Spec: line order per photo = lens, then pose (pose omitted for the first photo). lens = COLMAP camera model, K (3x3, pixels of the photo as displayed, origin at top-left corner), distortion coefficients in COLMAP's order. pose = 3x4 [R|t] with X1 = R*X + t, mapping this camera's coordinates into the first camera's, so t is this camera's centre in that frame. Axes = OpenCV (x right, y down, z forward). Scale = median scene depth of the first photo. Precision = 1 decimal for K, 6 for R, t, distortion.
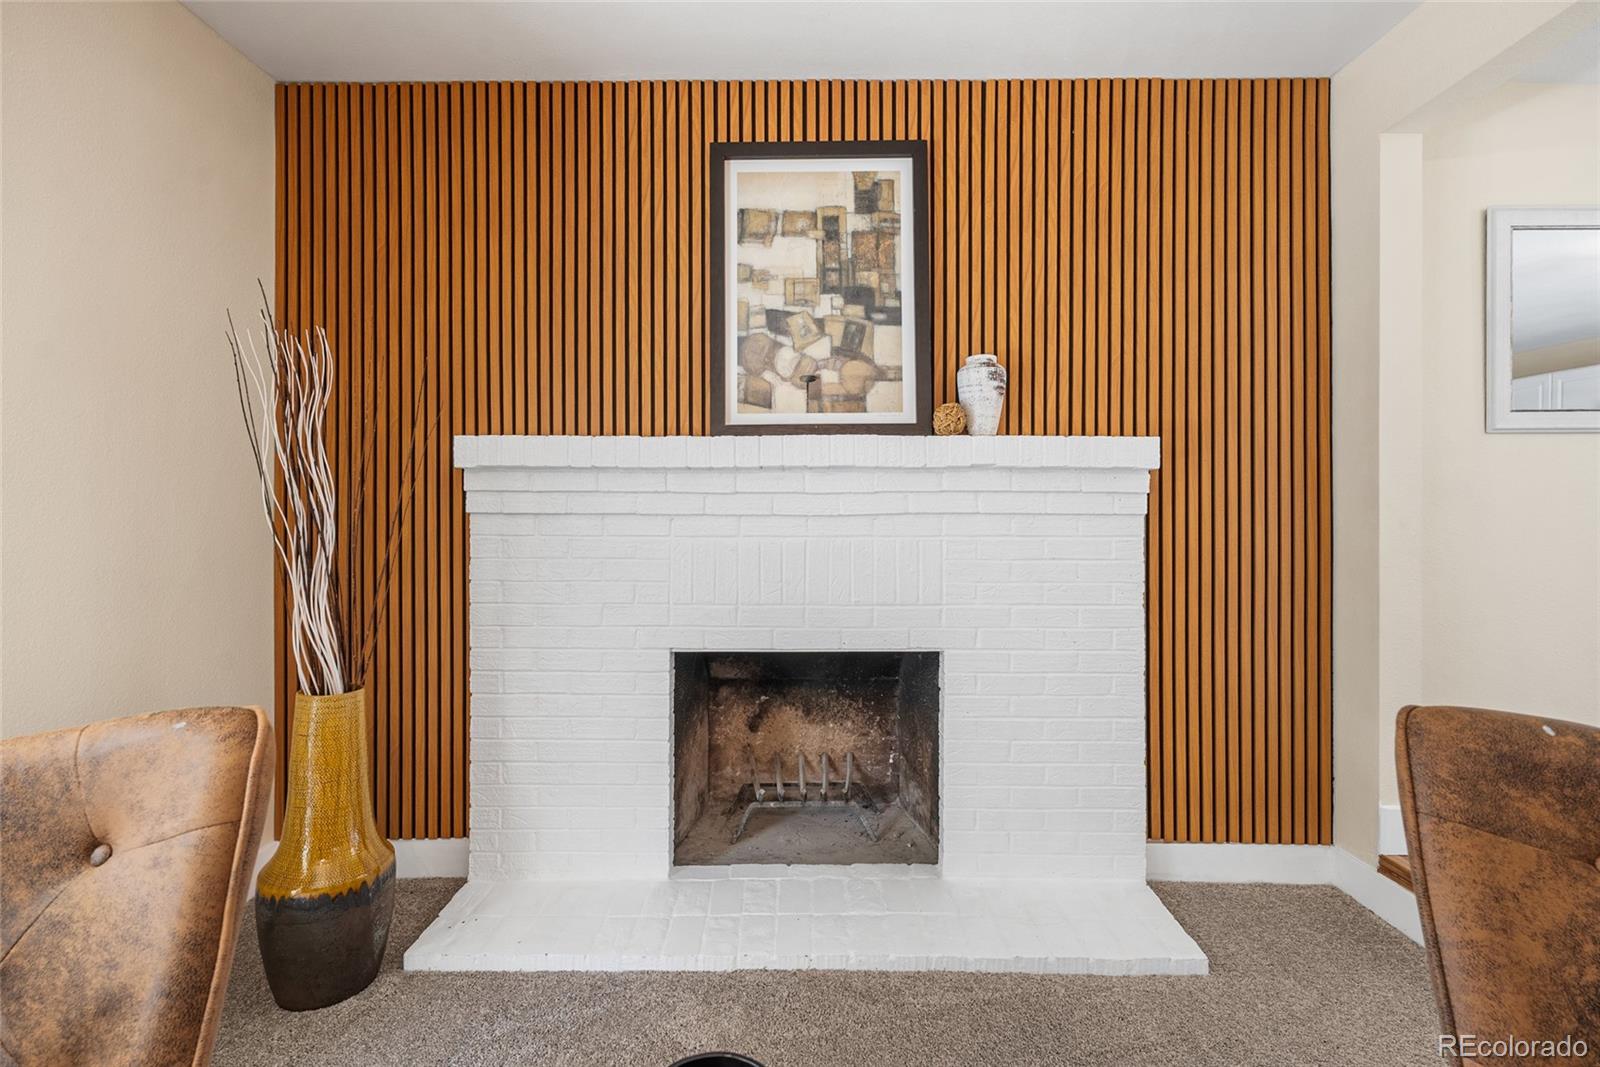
lens RADIAL K [[709.5, 0, 799.2], [0, 709.5, 516.9], [0, 0, 1]] dist [-0.006830, 0.001735]
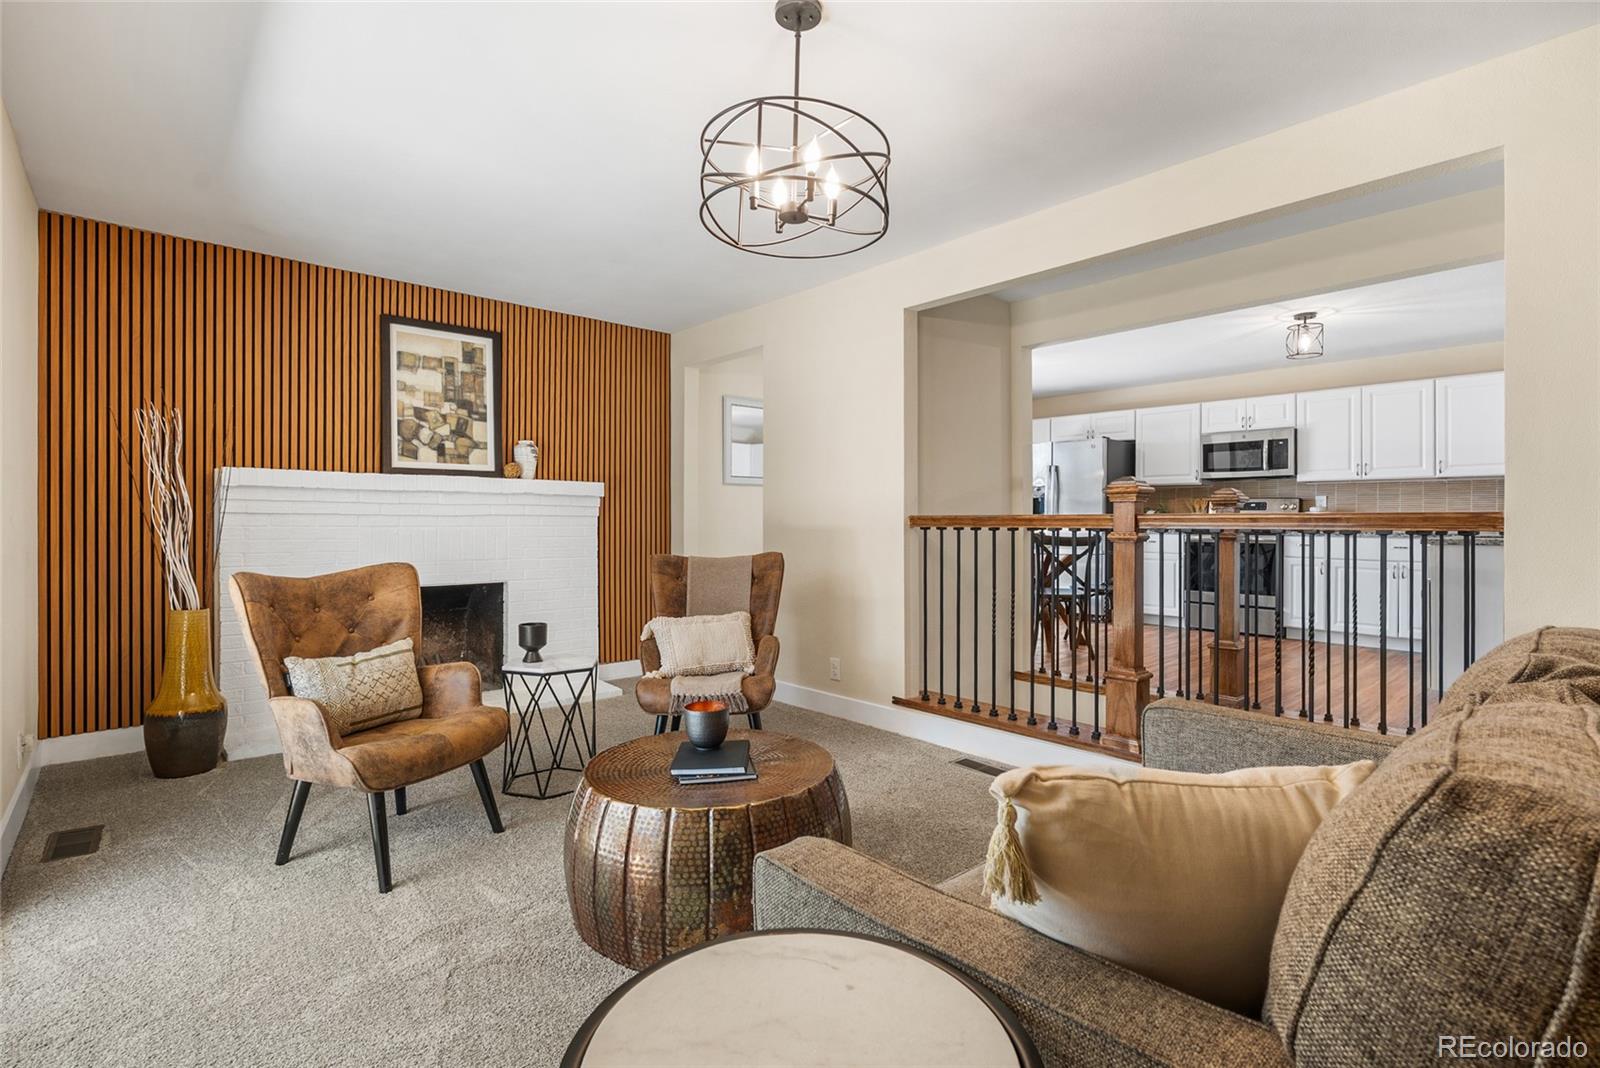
lens RADIAL K [[742.1, 0, 800.7], [0, 742.1, 519.0], [0, 0, 1]] dist [-0.008190, 0.001480]
pose [[0.737644, 0.004962, 0.675172, -0.618948], [-0.003113, 0.999987, -0.003948, 0.011723], [-0.675183, 0.000810, 0.737650, -1.158893]]
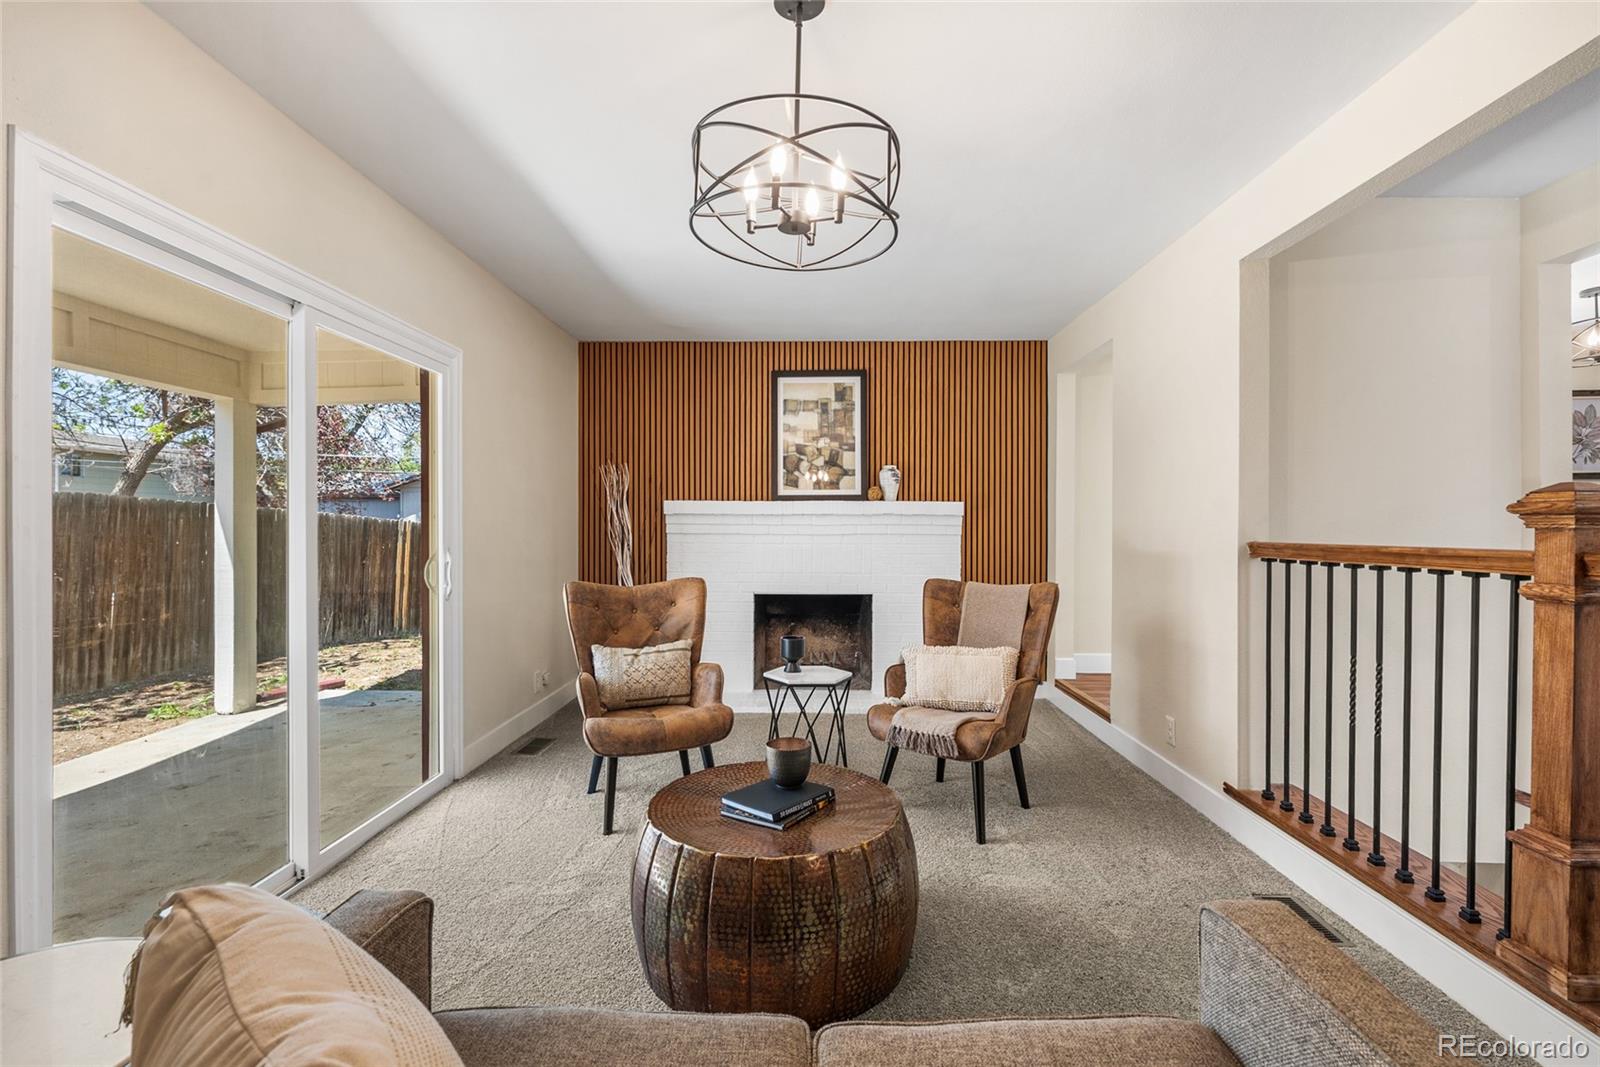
lens RADIAL K [[709.5, 0, 808.3], [0, 709.5, 533.0], [0, 0, 1]] dist [-0.006830, 0.001735]
pose [[0.999904, 0.004335, -0.013180, 0.025032], [-0.004207, 0.999944, 0.009687, -0.029740], [0.013222, -0.009631, 0.999866, -1.278013]]
